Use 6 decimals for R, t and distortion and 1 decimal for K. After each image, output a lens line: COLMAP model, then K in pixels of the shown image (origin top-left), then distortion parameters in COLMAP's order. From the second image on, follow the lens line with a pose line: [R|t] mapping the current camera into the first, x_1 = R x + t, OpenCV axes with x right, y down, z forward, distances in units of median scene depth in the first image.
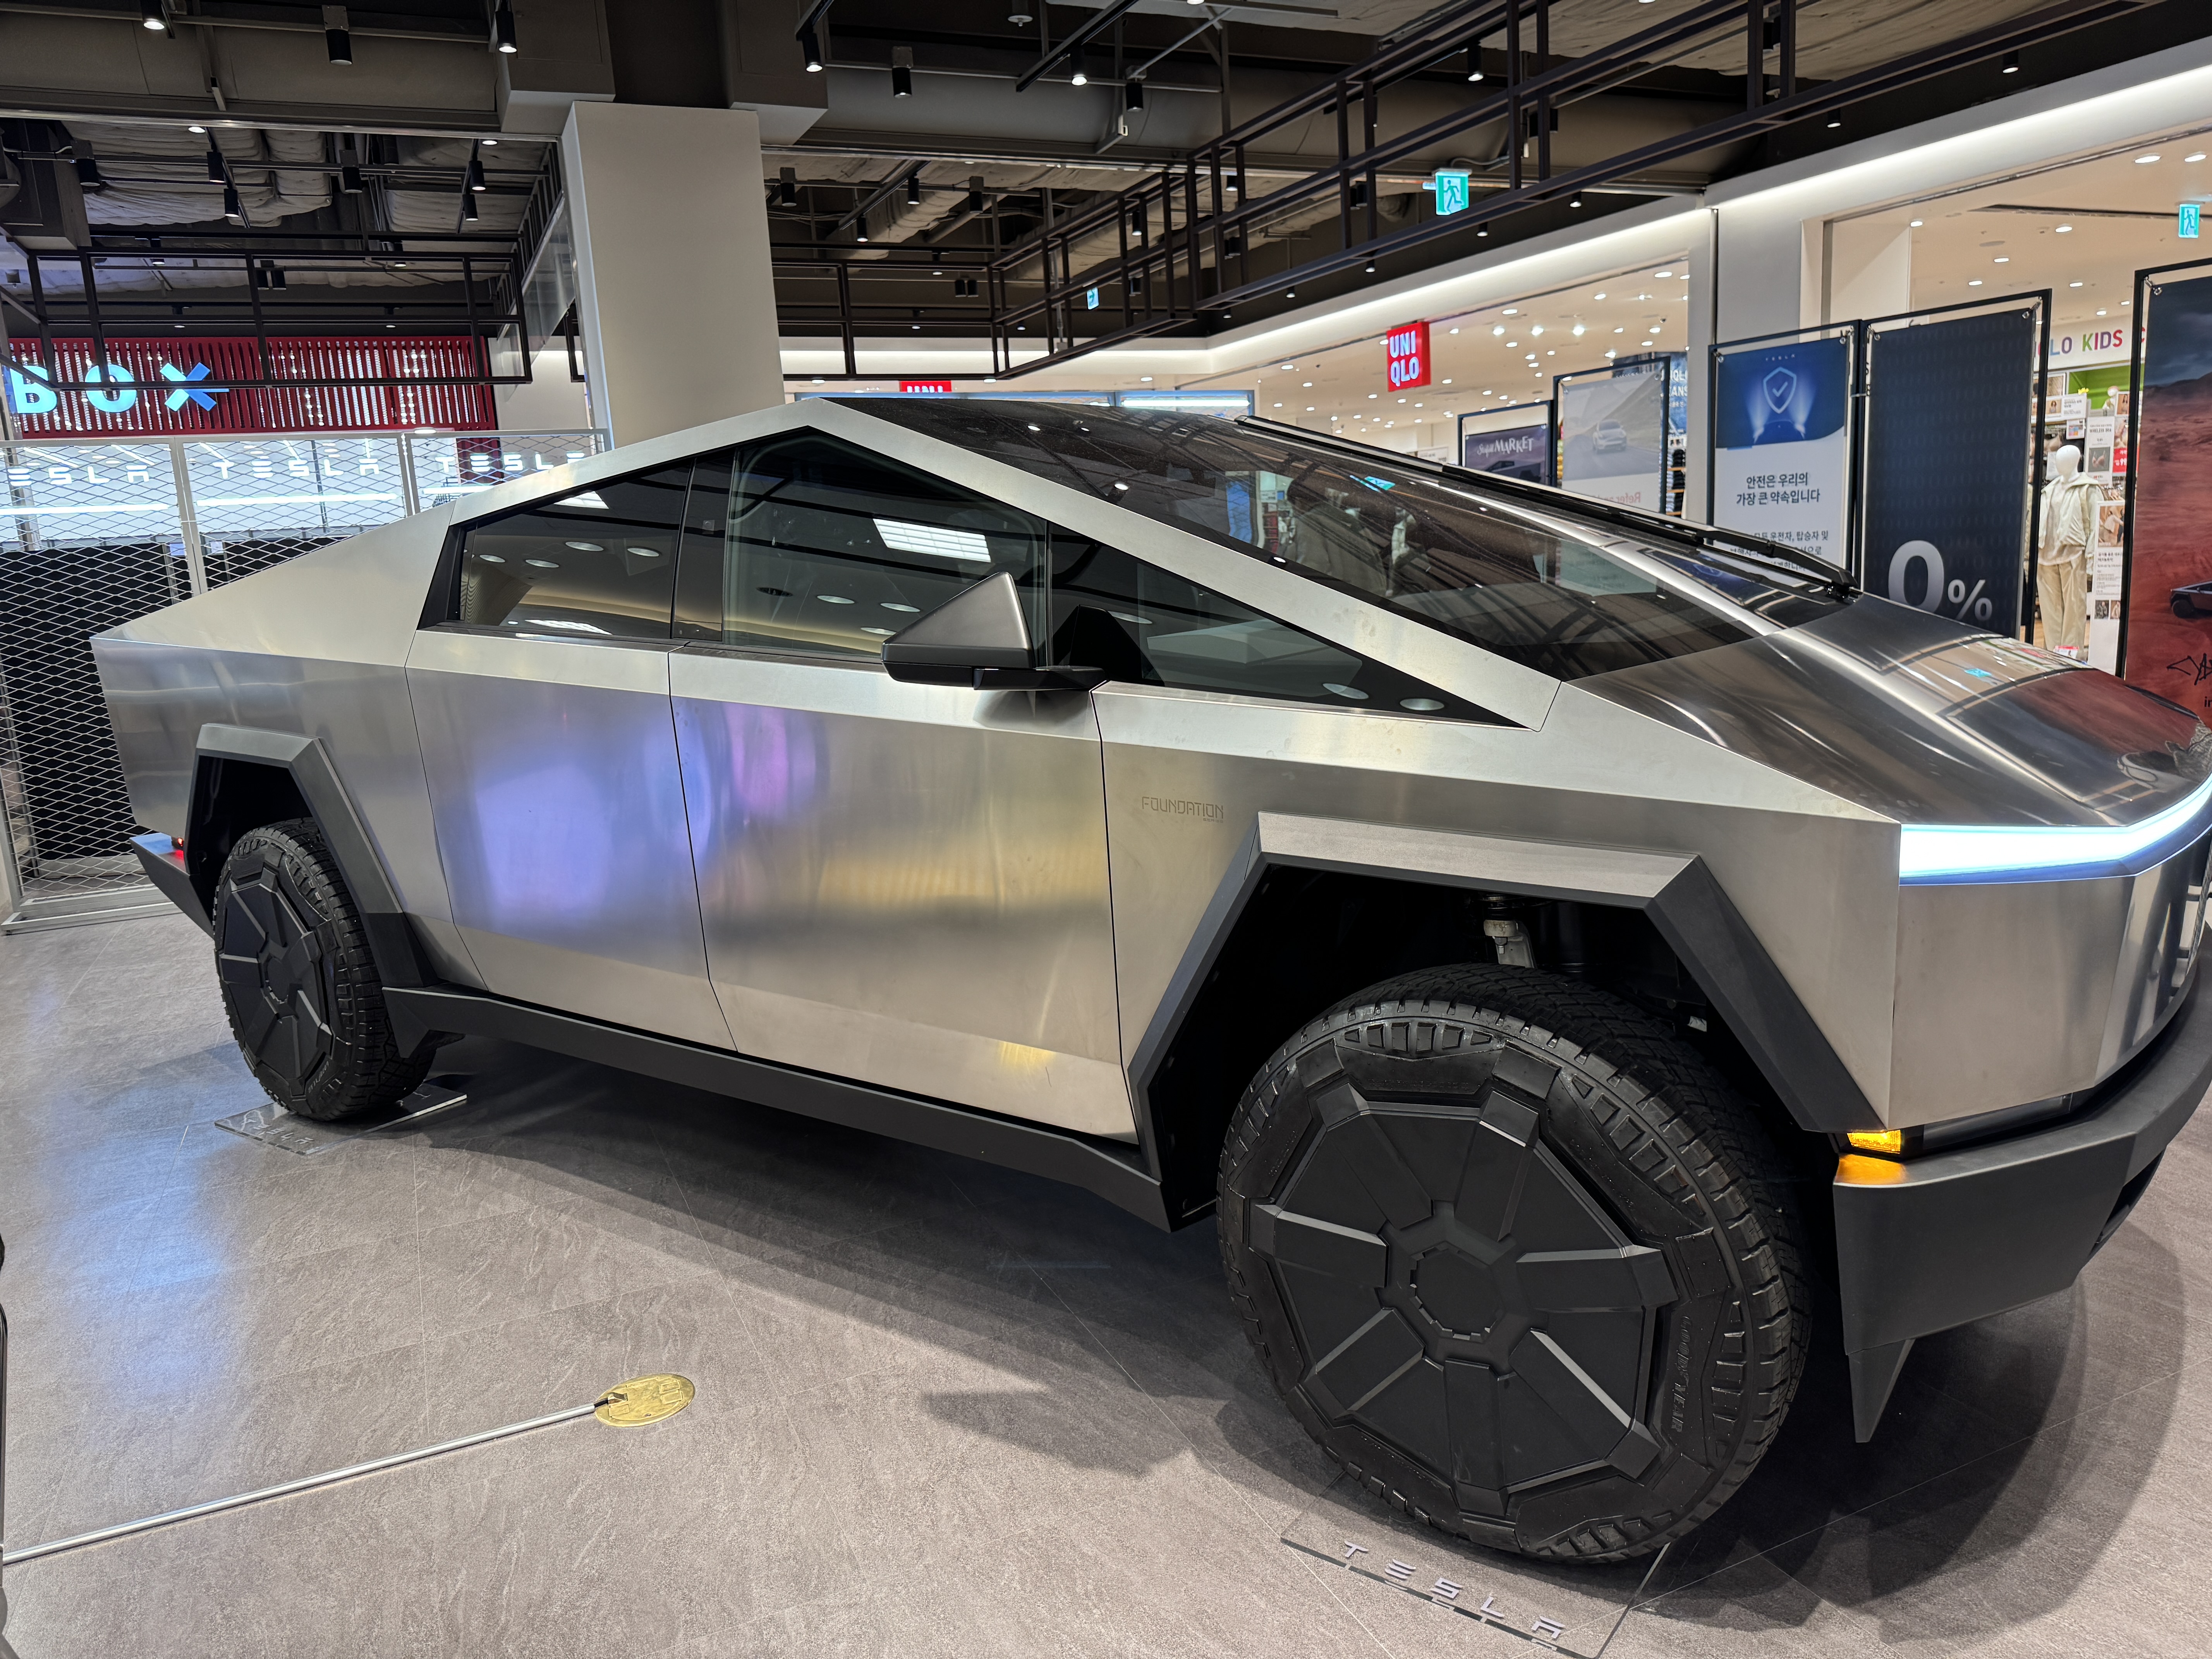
lens RADIAL K [[1561.1, 0, 1119.0], [0, 1561.1, 839.3], [0, 0, 1]] dist [0.023781, -0.030507]
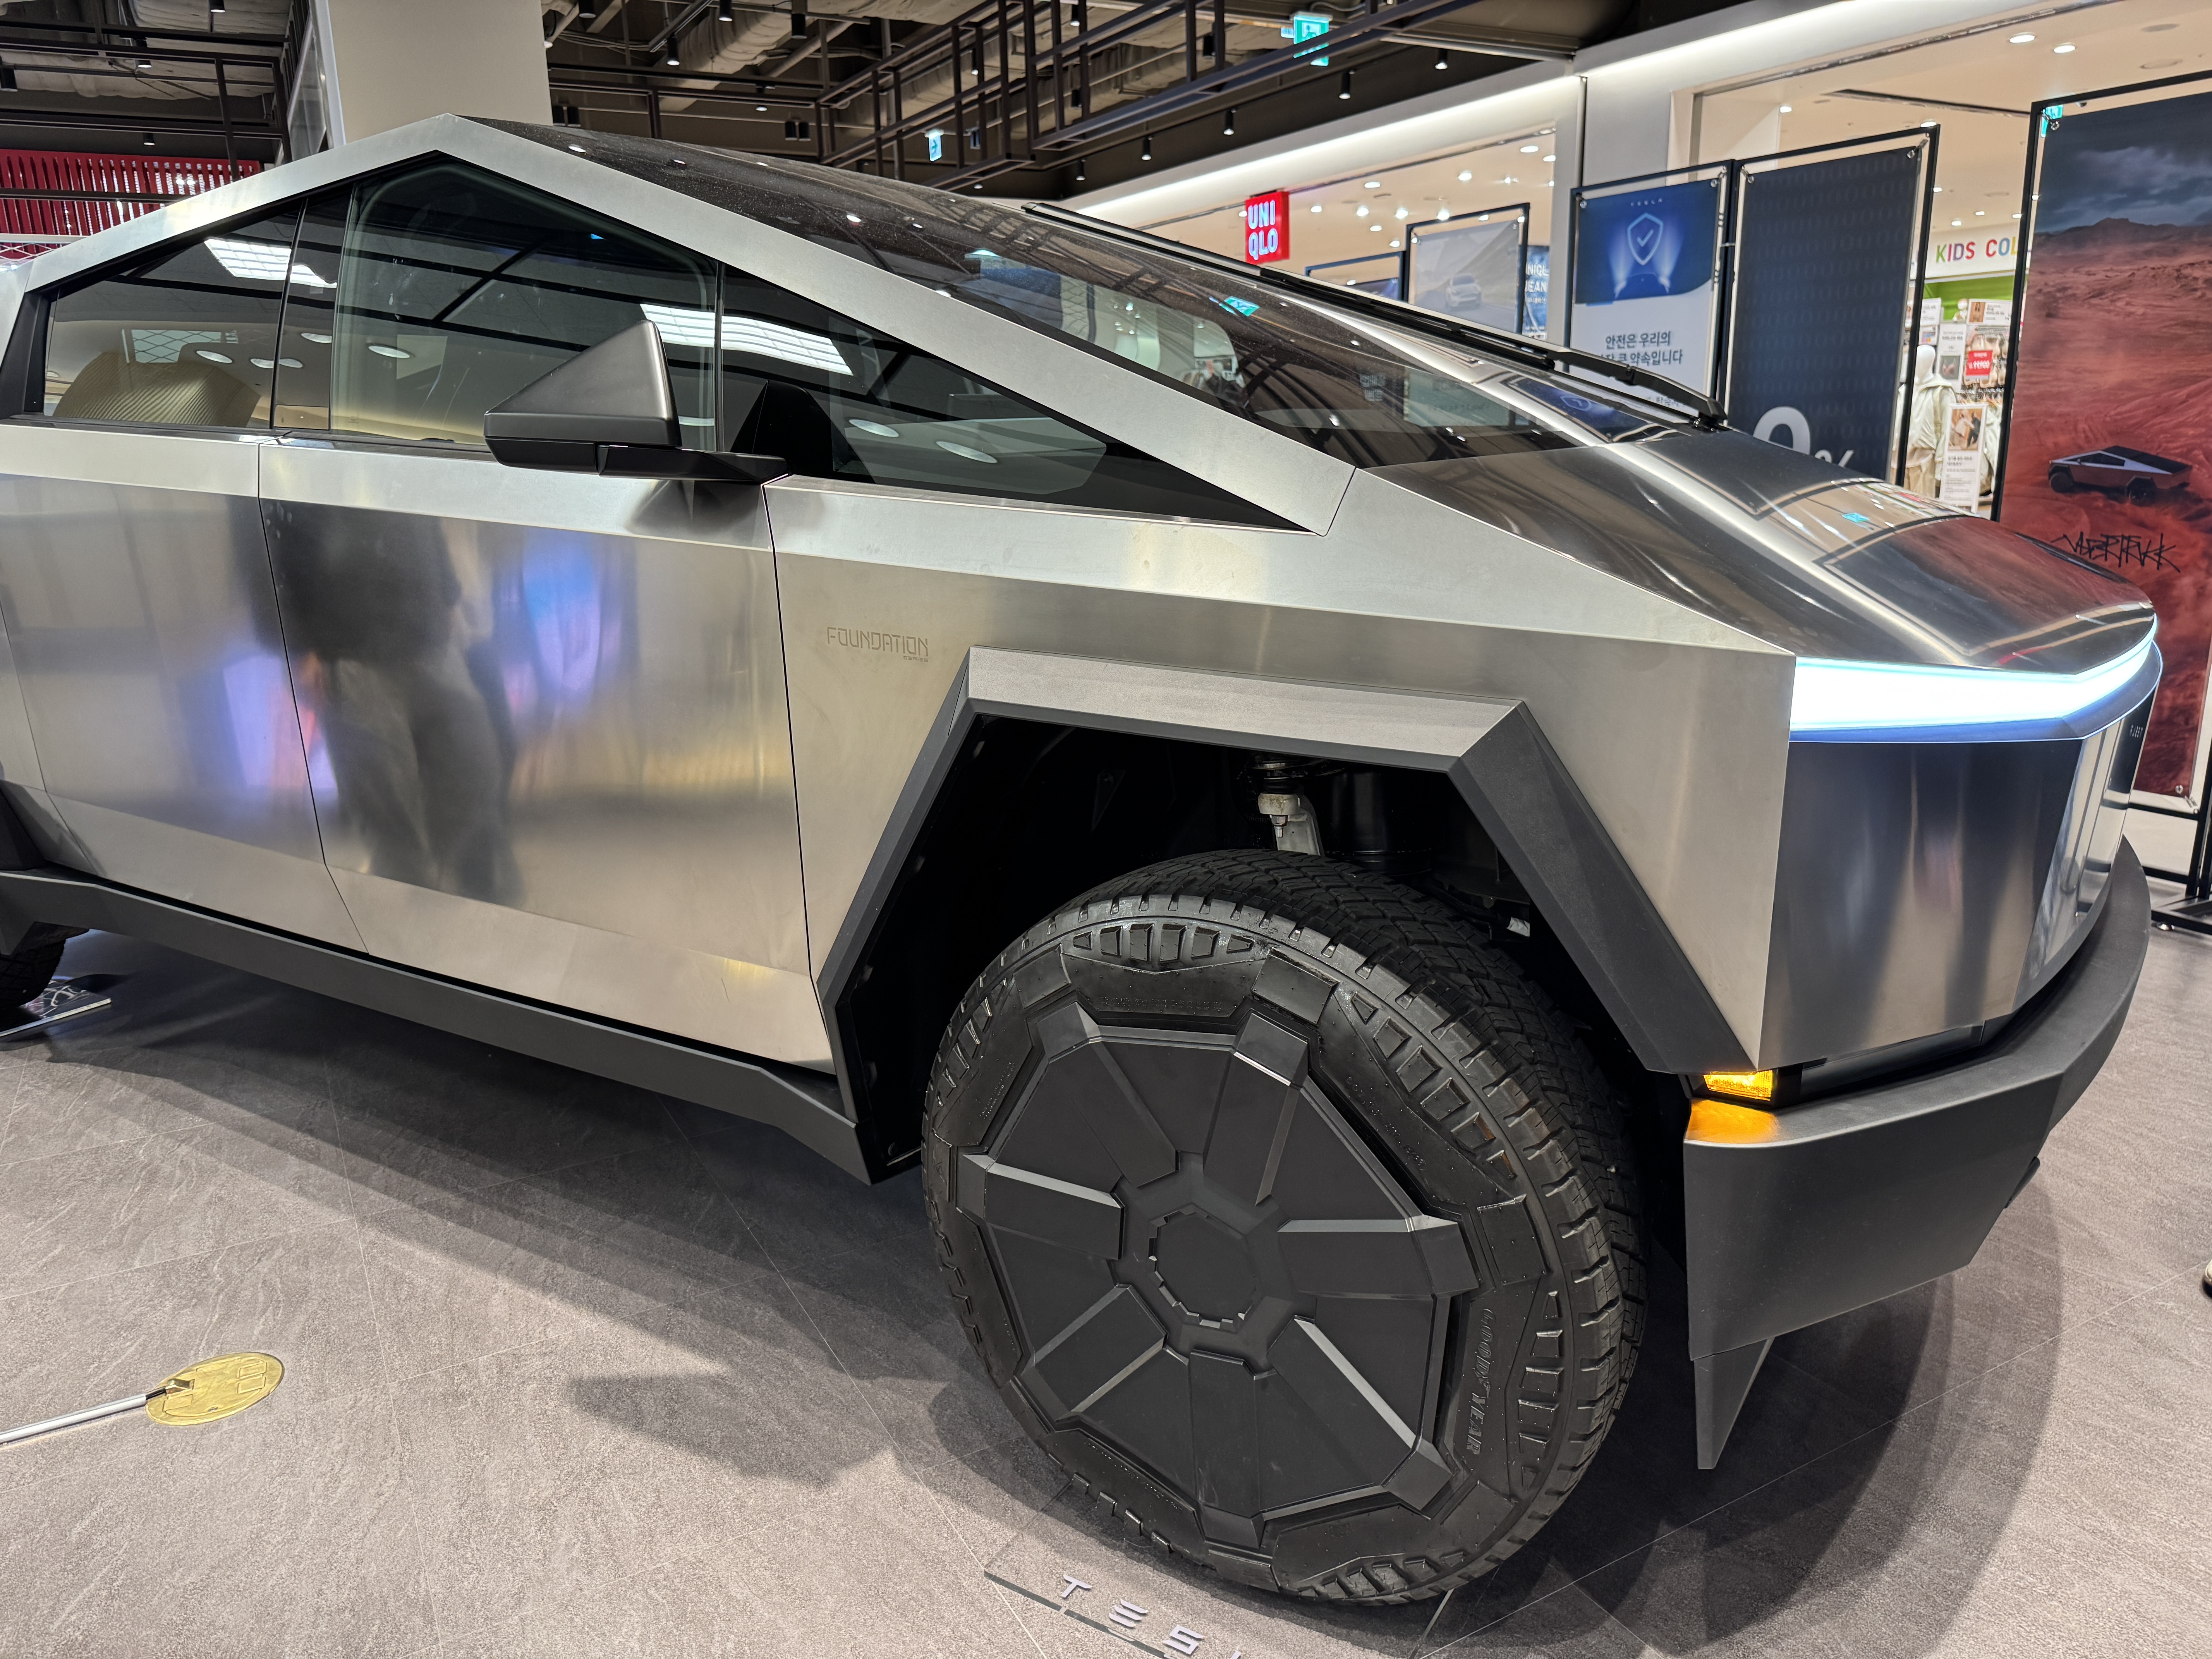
lens RADIAL K [[1569.6, 0, 1106.0], [0, 1569.6, 829.5], [0, 0, 1]] dist [0.005904, -0.008112]
pose [[0.996597, 0.013525, 0.081310, 0.082795], [-0.018216, 0.998195, 0.057229, 0.023080], [-0.080389, -0.058516, 0.995044, 0.200329]]
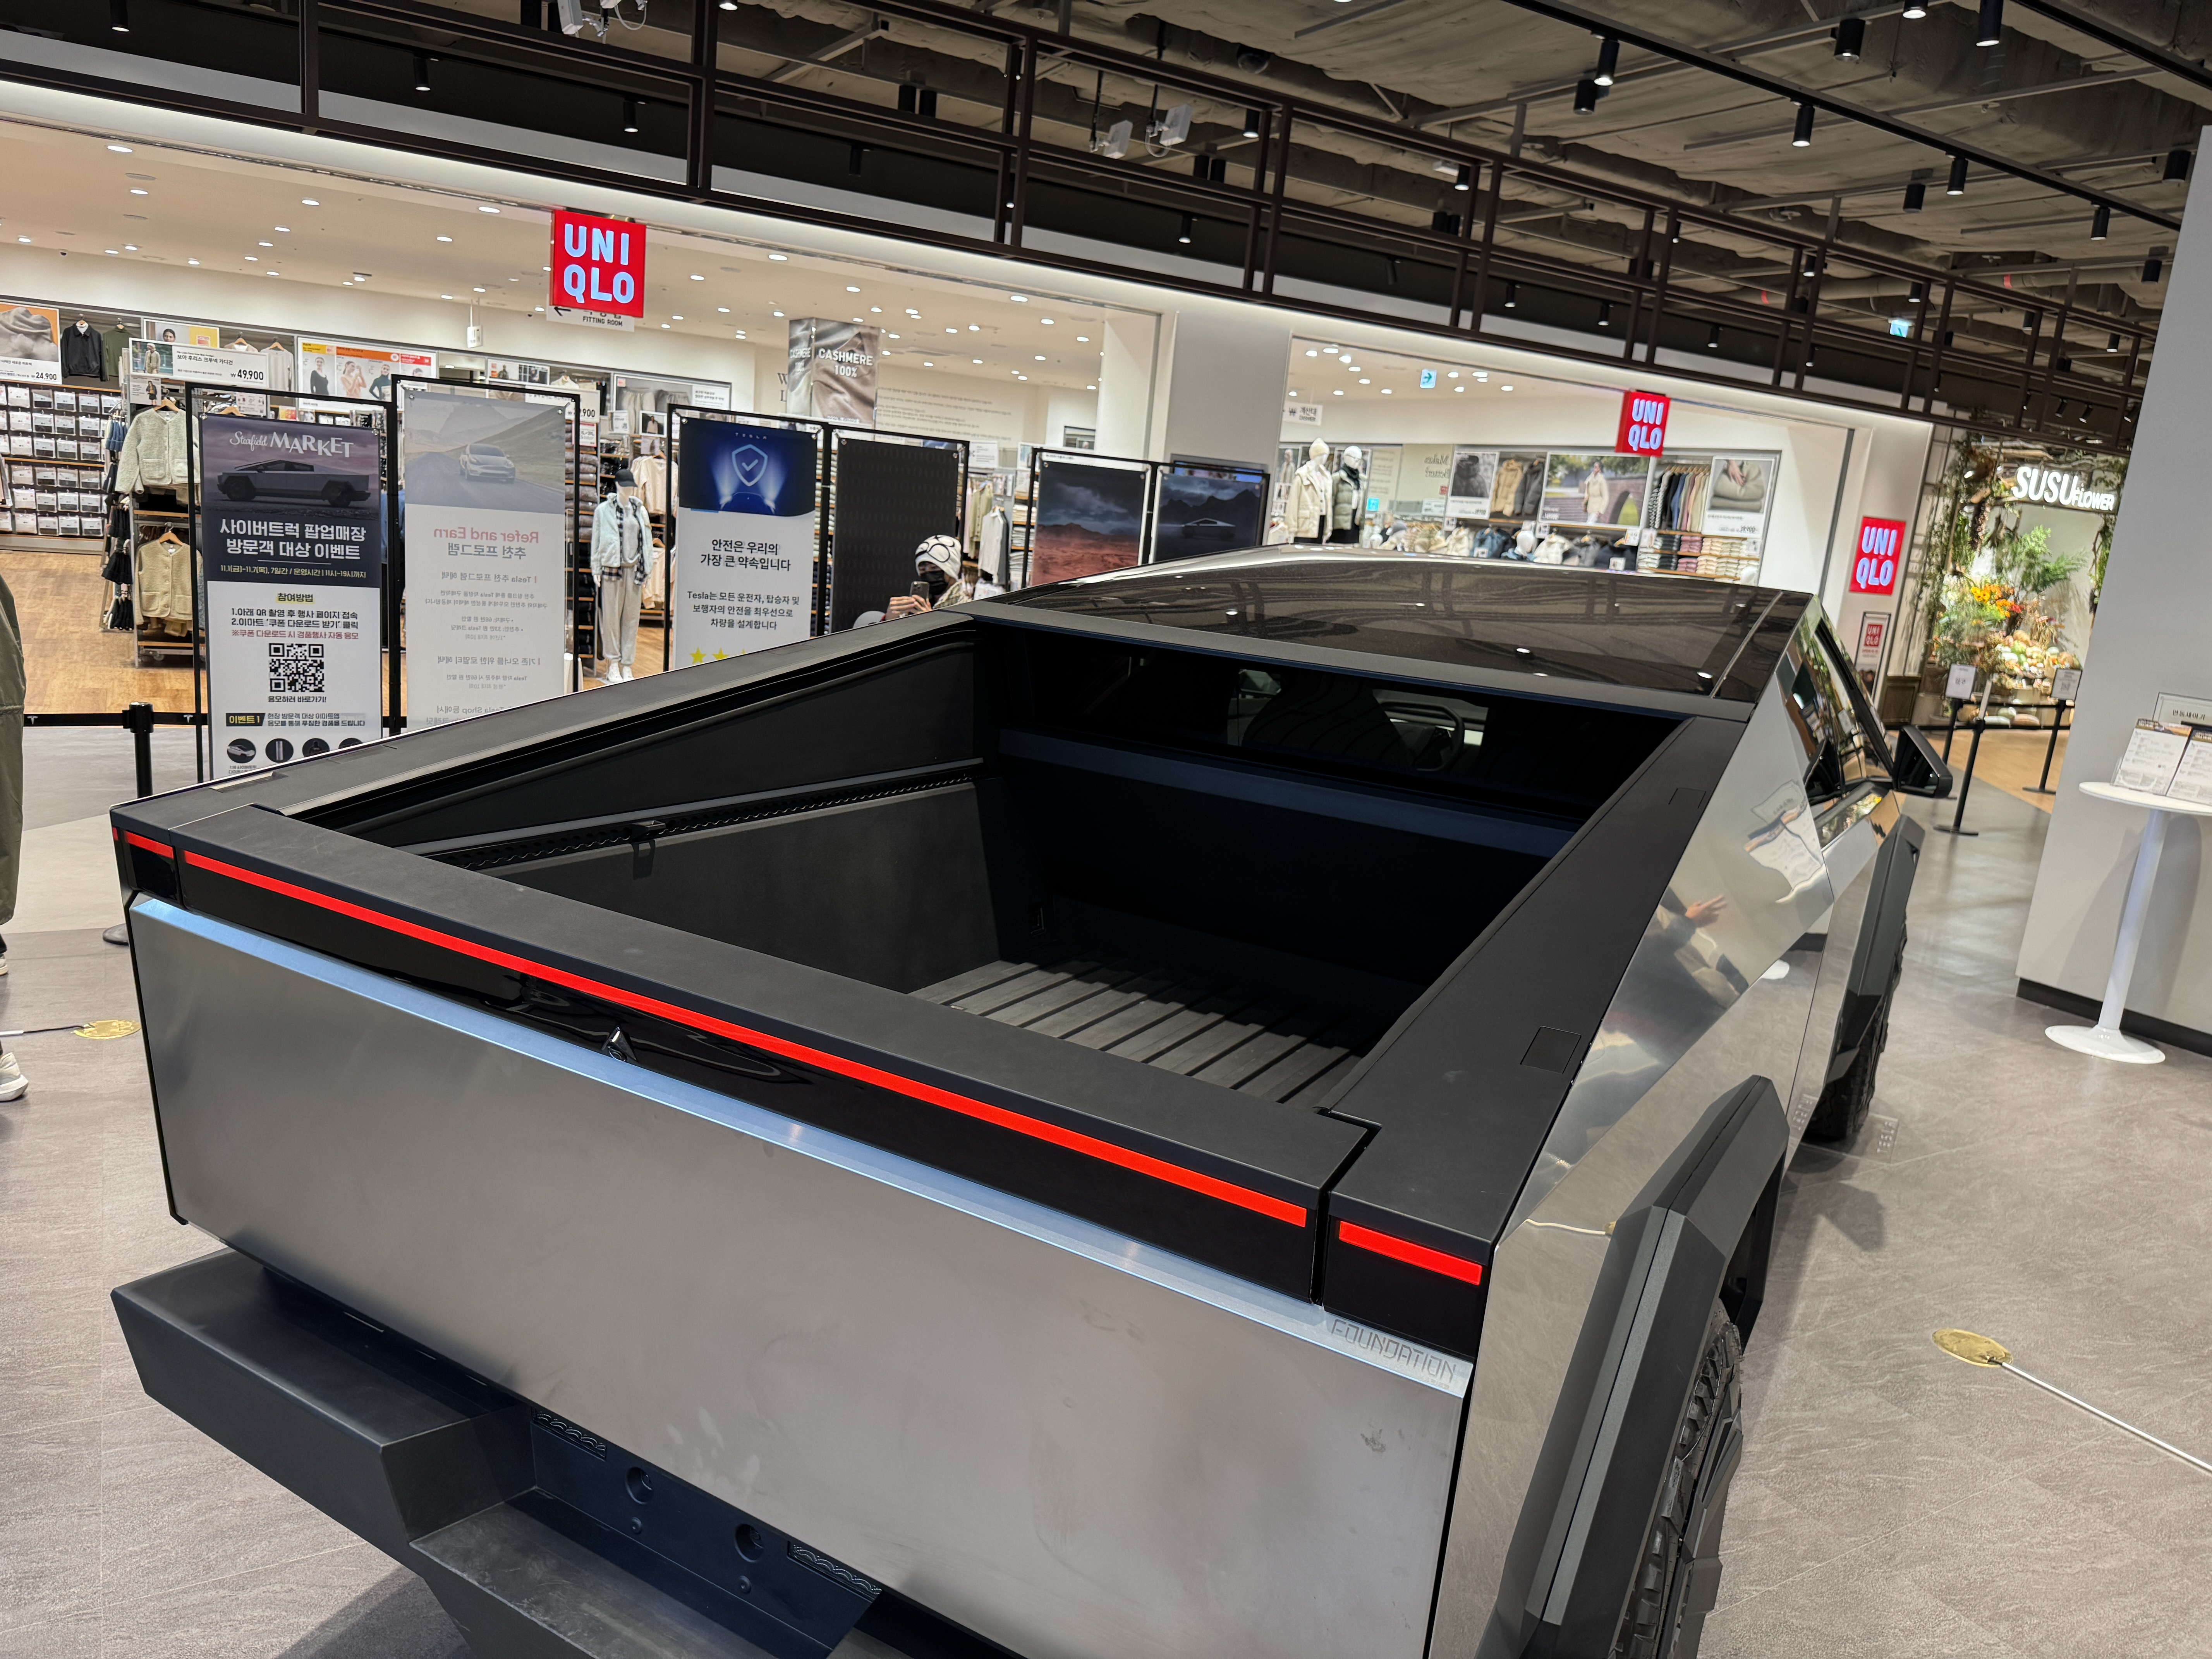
lens RADIAL K [[1561.1, 0, 1119.0], [0, 1561.1, 839.3], [0, 0, 1]] dist [0.023781, -0.030507]
pose [[-0.135791, -0.160367, 0.977672, -1.569830], [0.102265, 0.979273, 0.174833, -0.422421], [-0.985445, 0.123723, -0.116577, 1.958015]]
